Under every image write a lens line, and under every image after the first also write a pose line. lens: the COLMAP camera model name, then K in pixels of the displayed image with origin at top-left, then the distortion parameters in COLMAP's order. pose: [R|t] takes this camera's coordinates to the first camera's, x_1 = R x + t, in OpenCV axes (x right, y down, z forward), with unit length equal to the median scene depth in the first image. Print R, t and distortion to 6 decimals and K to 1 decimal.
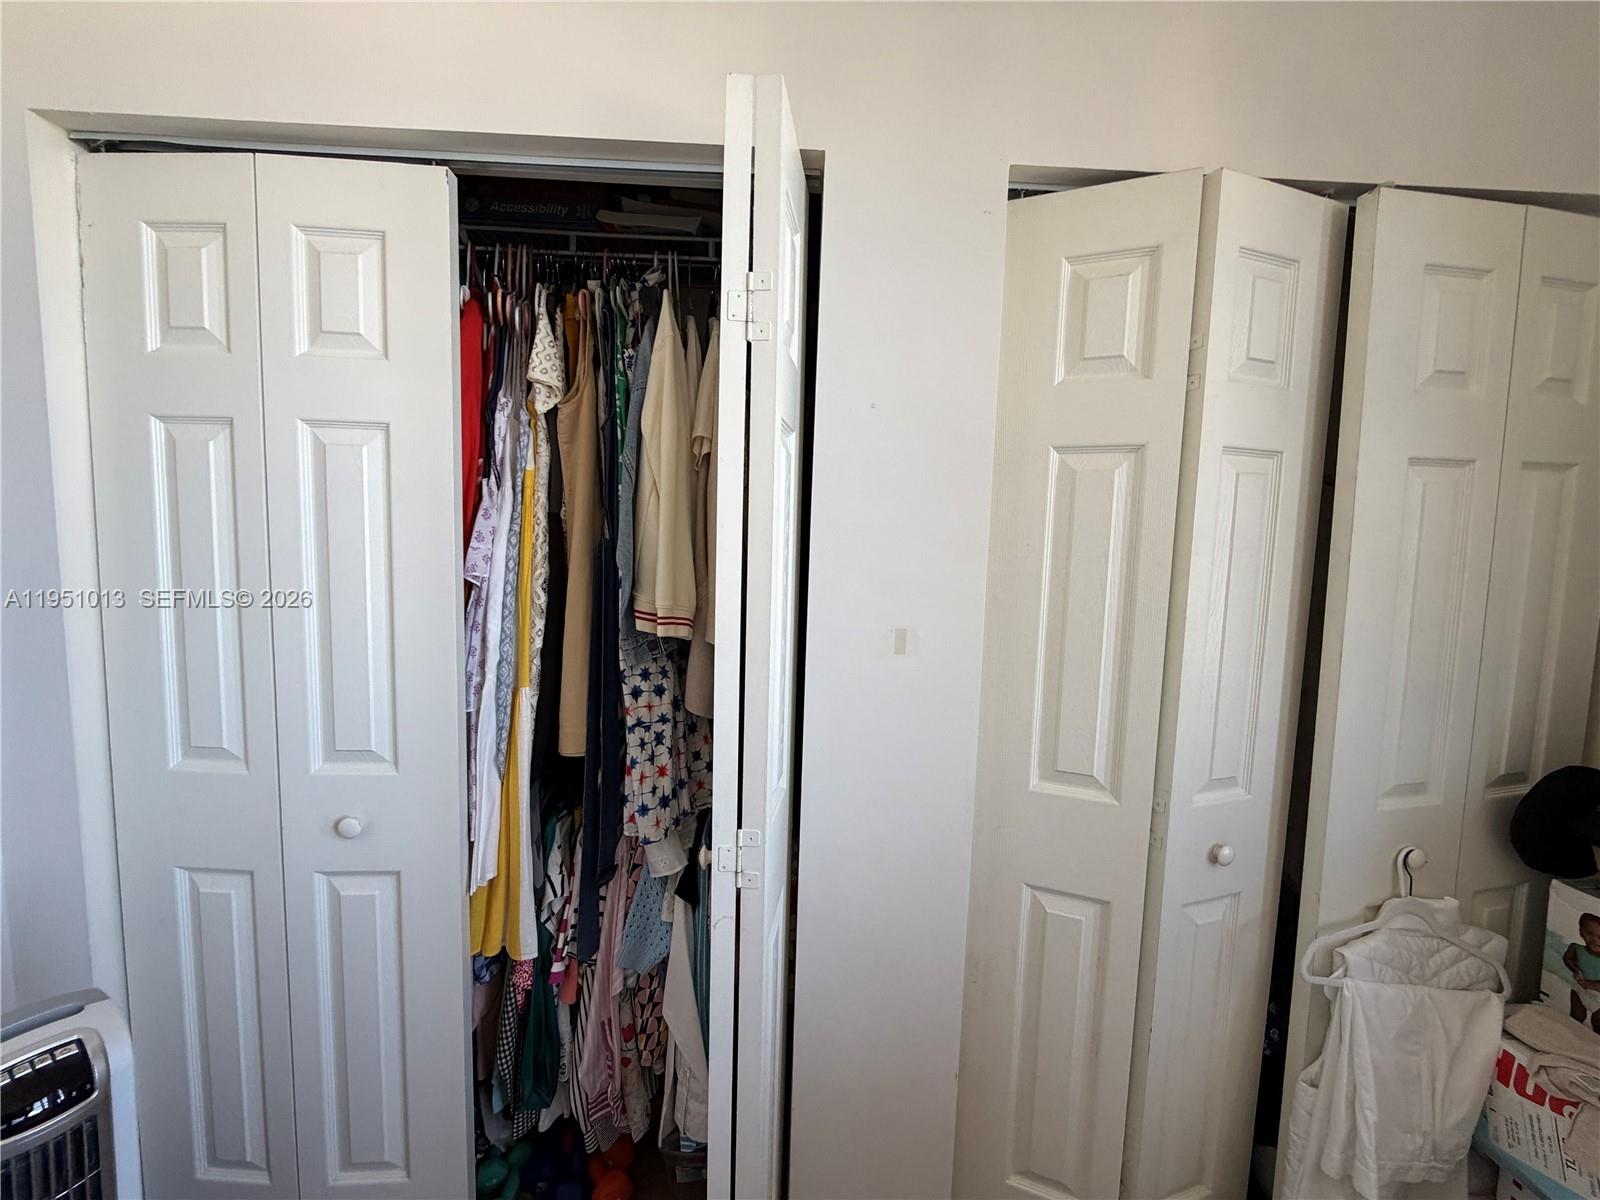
lens RADIAL K [[643.1, 0, 791.2], [0, 643.1, 603.0], [0, 0, 1]] dist [-0.001906, 0.000739]
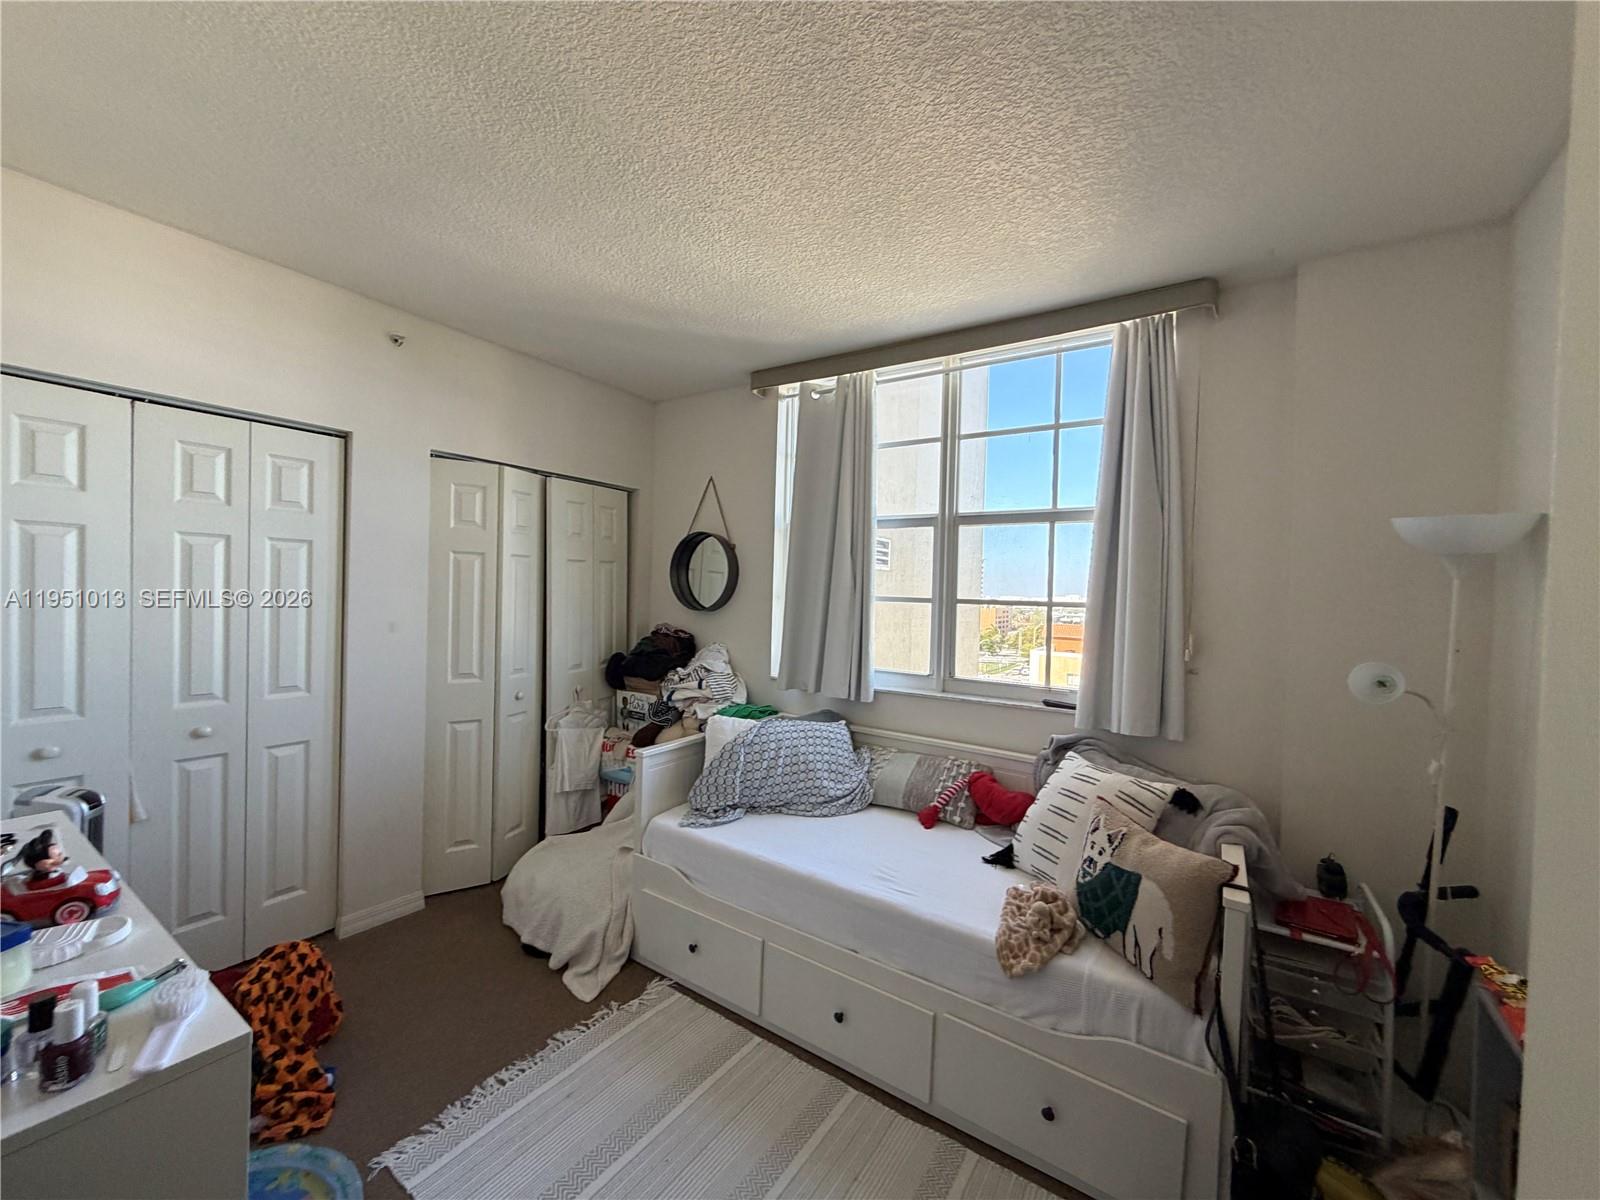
lens RADIAL K [[643.1, 0, 800.3], [0, 643.1, 606.3], [0, 0, 1]] dist [-0.001906, 0.000739]
pose [[0.580130, -0.030416, 0.813956, -0.916774], [0.059450, 0.998218, -0.005071, 0.086979], [-0.812352, 0.051332, 0.580904, -1.690469]]
